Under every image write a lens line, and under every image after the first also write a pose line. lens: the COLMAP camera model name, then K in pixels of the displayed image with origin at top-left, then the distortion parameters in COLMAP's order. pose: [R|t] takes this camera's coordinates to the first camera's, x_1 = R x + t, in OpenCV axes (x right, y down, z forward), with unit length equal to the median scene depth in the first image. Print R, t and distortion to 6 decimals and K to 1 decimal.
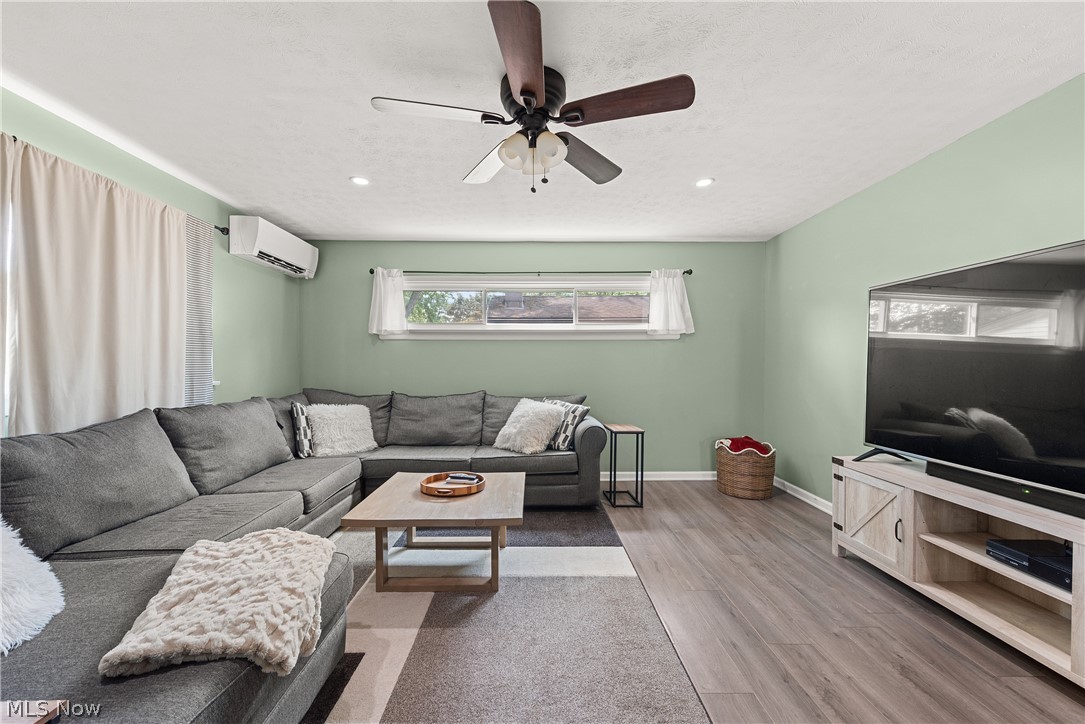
lens RADIAL K [[433.0, 0, 536.1], [0, 433.0, 366.2], [0, 0, 1]] dist [0.008963, -0.003664]
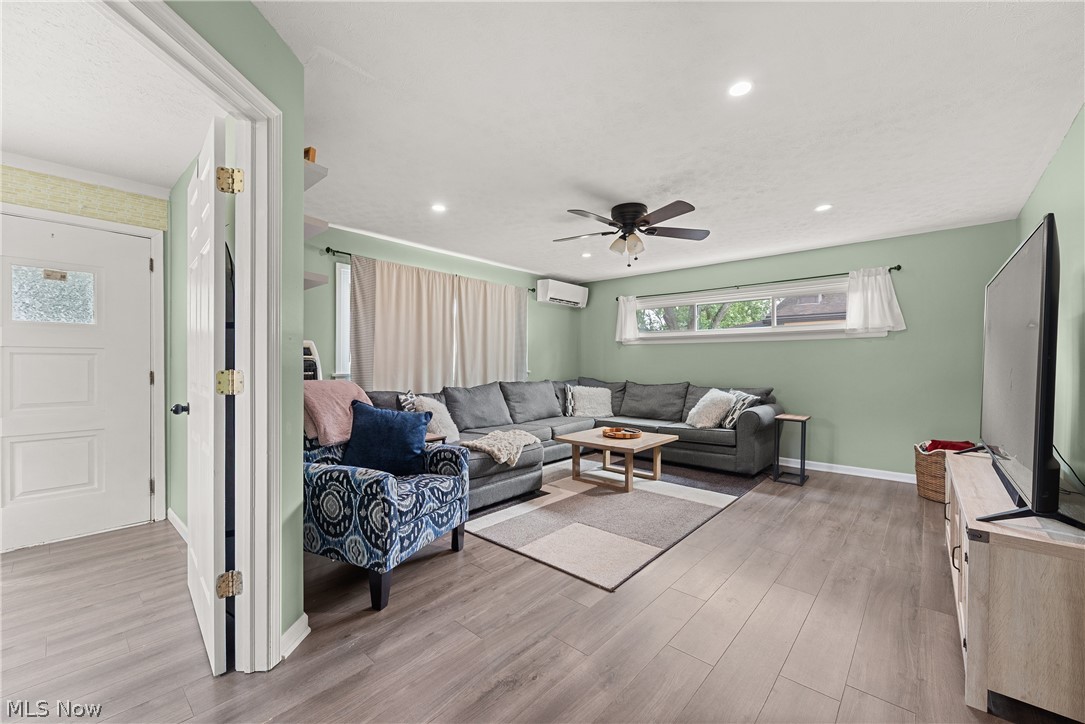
lens RADIAL K [[433.0, 0, 546.2], [0, 433.0, 363.5], [0, 0, 1]] dist [0.008963, -0.003664]
pose [[0.747315, 0.003188, -0.664463, 0.523760], [-0.005704, 0.999982, -0.001618, 0.006188], [0.664446, 0.005000, 0.747320, -0.328034]]
